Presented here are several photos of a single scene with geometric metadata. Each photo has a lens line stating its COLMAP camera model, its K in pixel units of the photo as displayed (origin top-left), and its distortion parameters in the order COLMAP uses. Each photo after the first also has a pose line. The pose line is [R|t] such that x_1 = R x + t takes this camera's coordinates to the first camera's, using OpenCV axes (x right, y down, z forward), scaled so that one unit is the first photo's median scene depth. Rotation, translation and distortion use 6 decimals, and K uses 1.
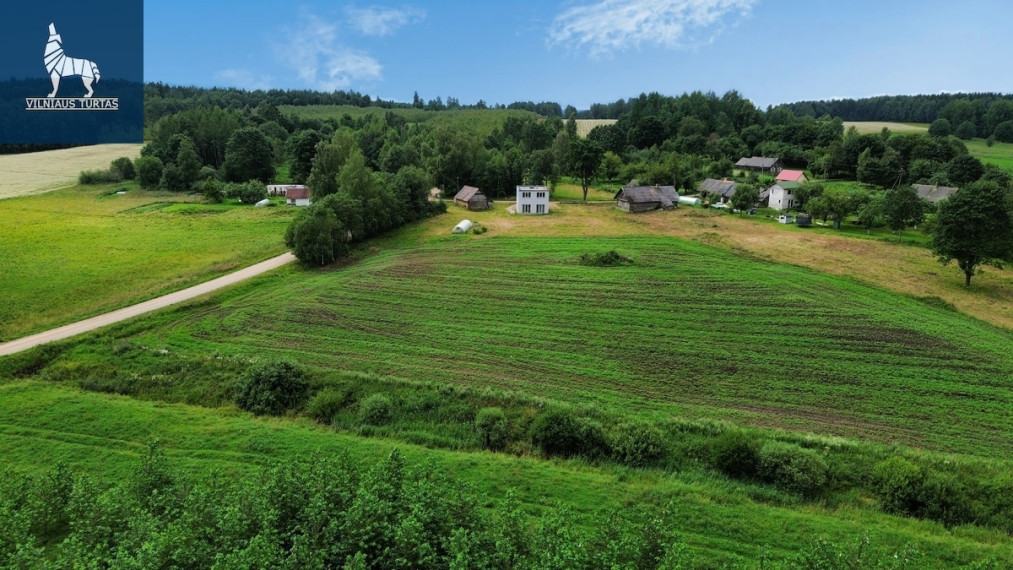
lens RADIAL K [[716.4, 0, 506.0], [0, 716.4, 286.8], [0, 0, 1]] dist [0.075092, -0.074660]
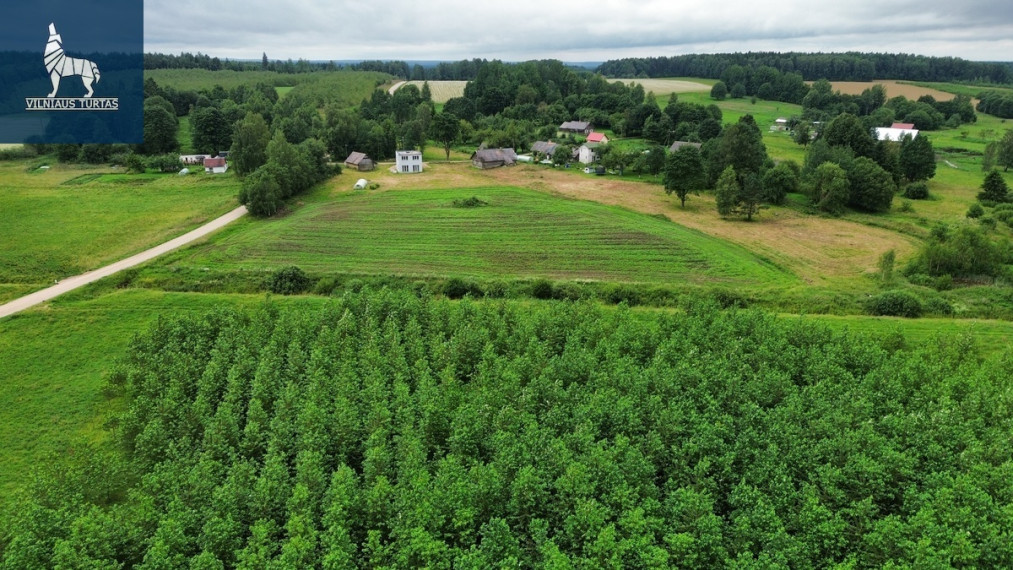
lens RADIAL K [[716.4, 0, 507.5], [0, 716.4, 287.9], [0, 0, 1]] dist [0.075092, -0.074660]
pose [[0.977693, -0.071532, 0.197481, -0.081083], [0.058567, 0.995774, 0.070737, 0.033586], [-0.201707, -0.057593, 0.977751, -0.431772]]
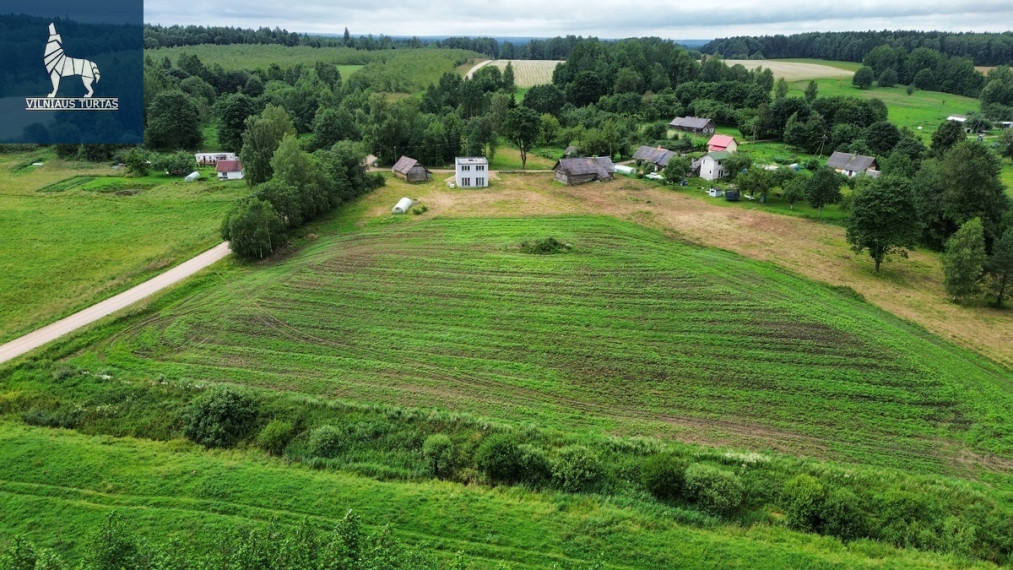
lens RADIAL K [[716.4, 0, 506.6], [0, 716.4, 287.4], [0, 0, 1]] dist [0.075092, -0.074660]
pose [[0.996333, -0.026793, 0.081256, -0.000257], [0.019088, 0.995373, 0.094167, -0.070372], [-0.083403, -0.092271, 0.992235, -0.017262]]
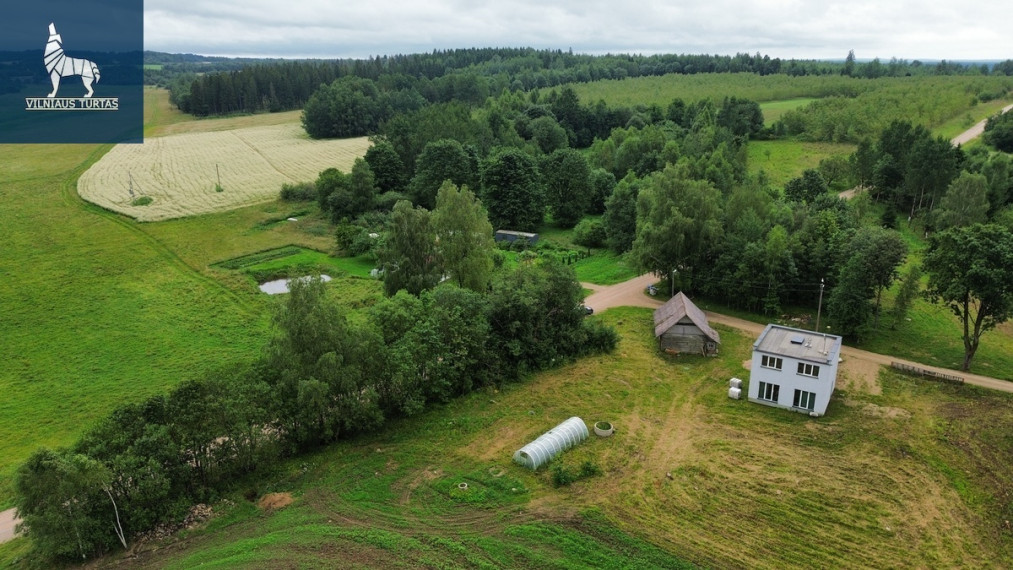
lens RADIAL K [[716.4, 0, 507.8], [0, 716.4, 282.2], [0, 0, 1]] dist [0.075092, -0.074660]
pose [[0.828555, 0.154854, -0.538067, 0.152824], [-0.126220, 0.987915, 0.089956, -0.243207], [0.545495, -0.006618, 0.838088, 0.701572]]
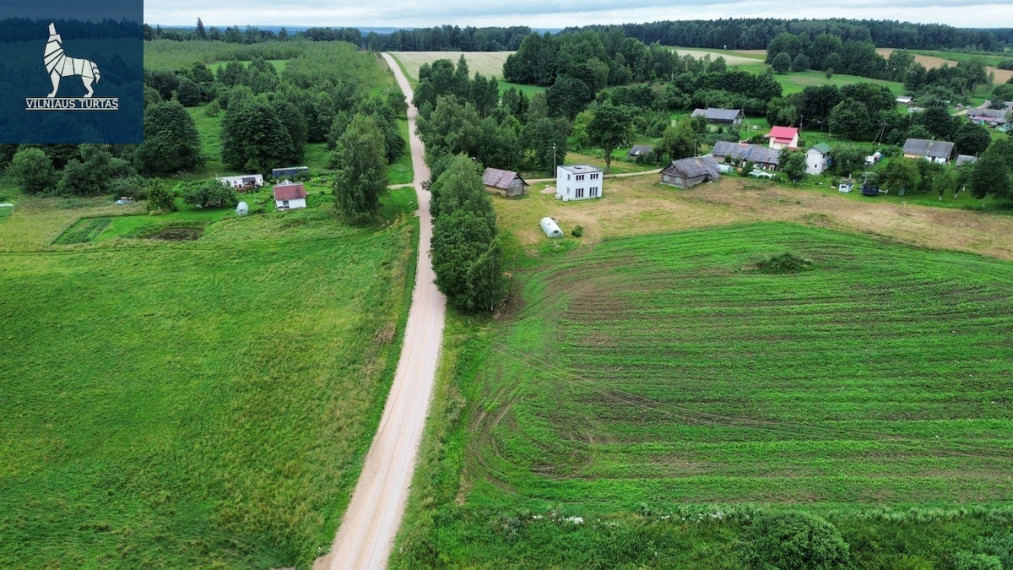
lens RADIAL K [[716.4, 0, 509.8], [0, 716.4, 290.3], [0, 0, 1]] dist [0.075092, -0.074660]
pose [[0.942893, -0.123079, 0.309523, -0.434800], [0.088436, 0.988381, 0.123619, -0.135855], [-0.321142, -0.089186, 0.942822, 0.220643]]
